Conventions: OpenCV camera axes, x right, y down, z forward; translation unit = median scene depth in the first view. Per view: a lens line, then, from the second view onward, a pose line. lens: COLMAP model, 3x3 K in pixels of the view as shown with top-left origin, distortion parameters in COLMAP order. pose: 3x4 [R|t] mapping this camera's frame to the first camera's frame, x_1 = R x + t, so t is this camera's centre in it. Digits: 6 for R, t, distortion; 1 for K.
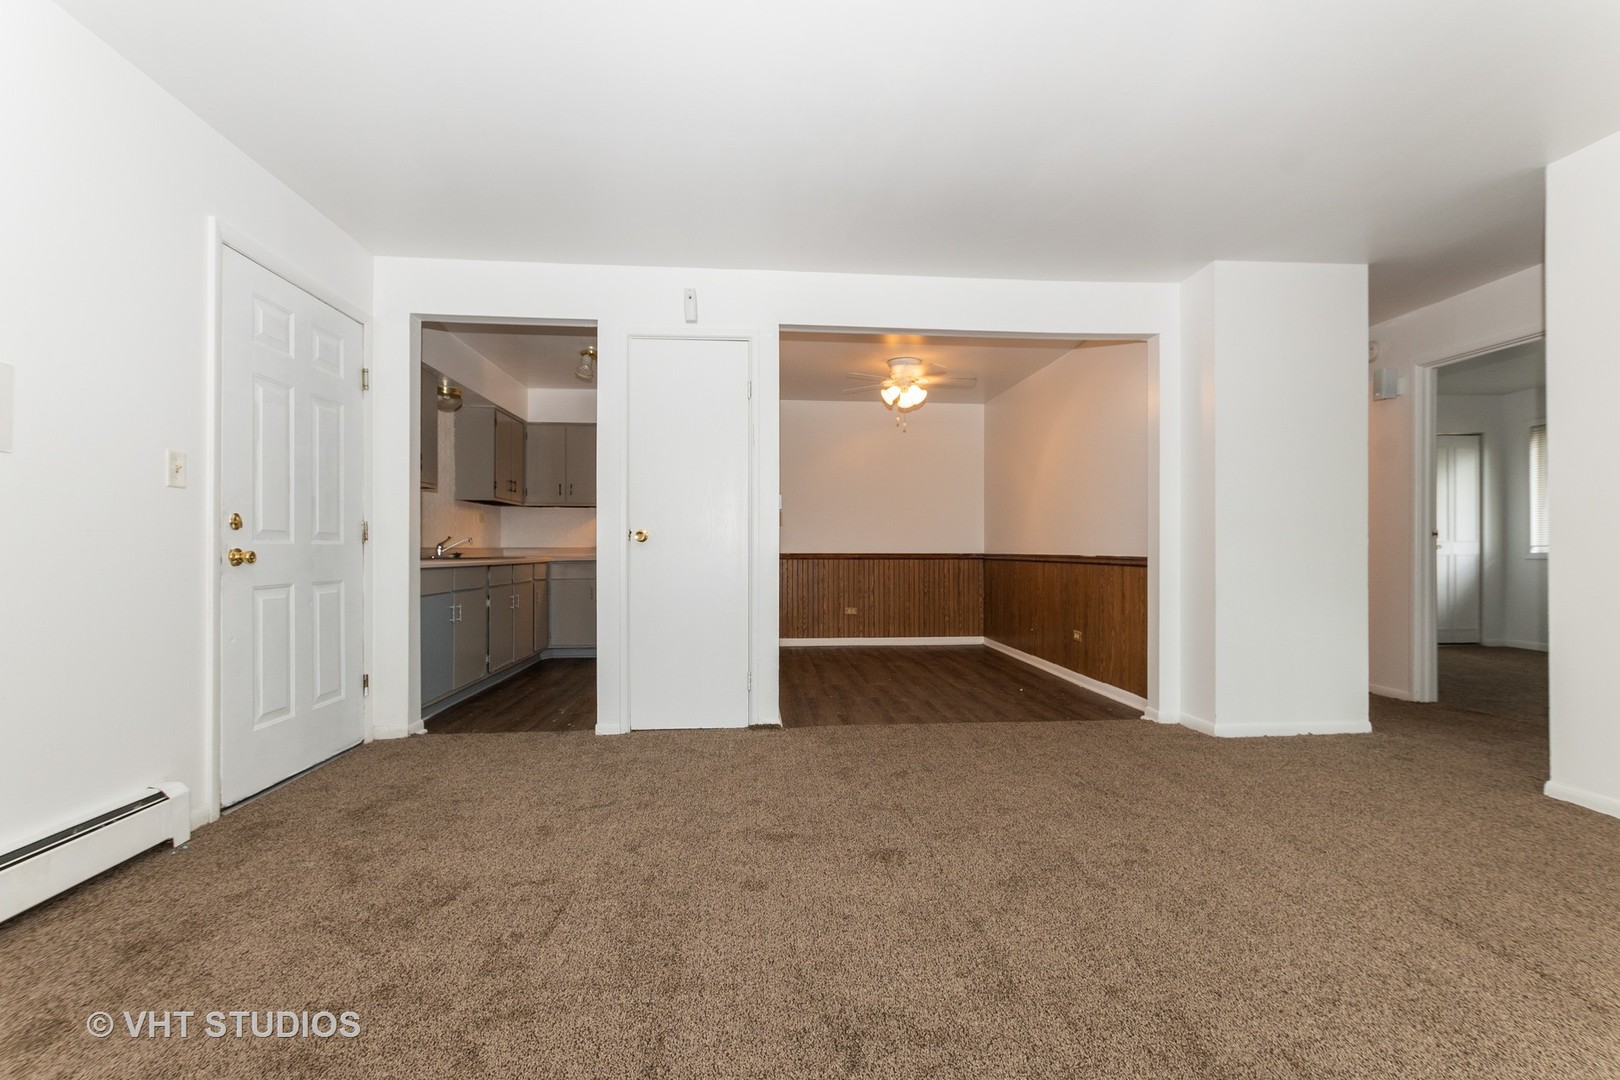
lens RADIAL K [[684.4, 0, 808.4], [0, 684.4, 550.3], [0, 0, 1]] dist [-0.001091, -0.000091]
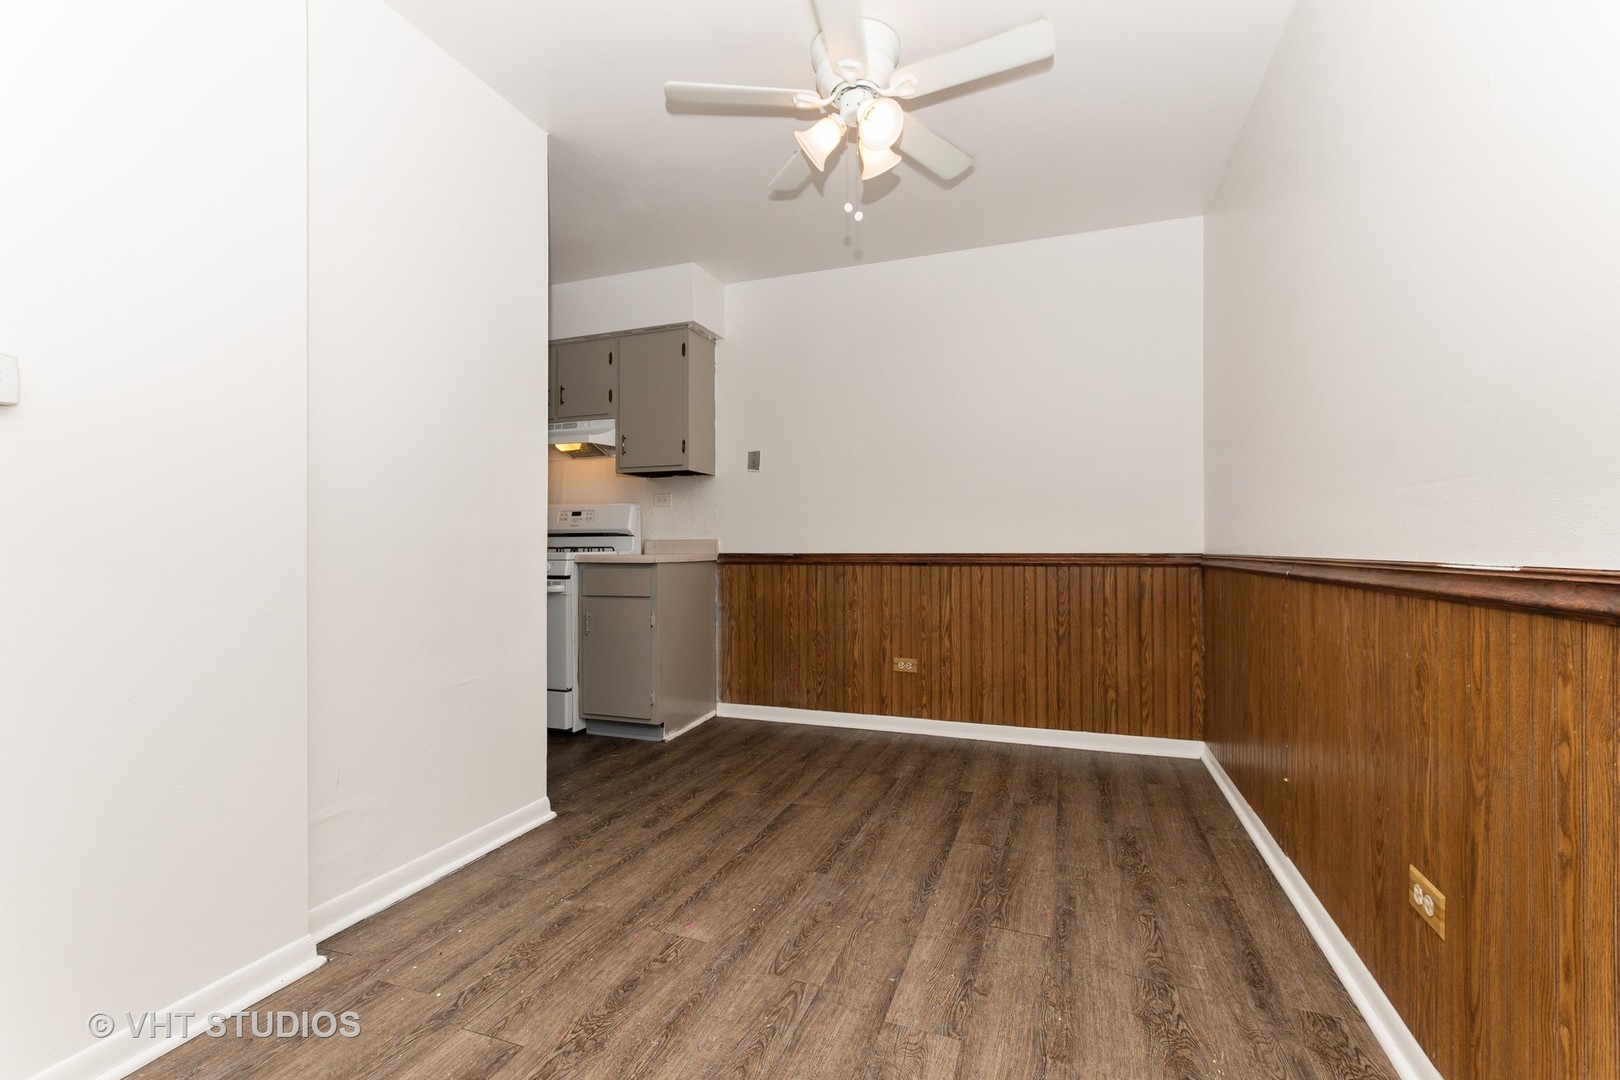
lens RADIAL K [[684.4, 0, 808.4], [0, 684.4, 550.3], [0, 0, 1]] dist [-0.001091, -0.000091]
pose [[0.907246, -0.002919, -0.420591, 0.213711], [0.003332, 0.999994, 0.000249, 0.001331], [0.420588, -0.001628, 0.907251, 0.496847]]
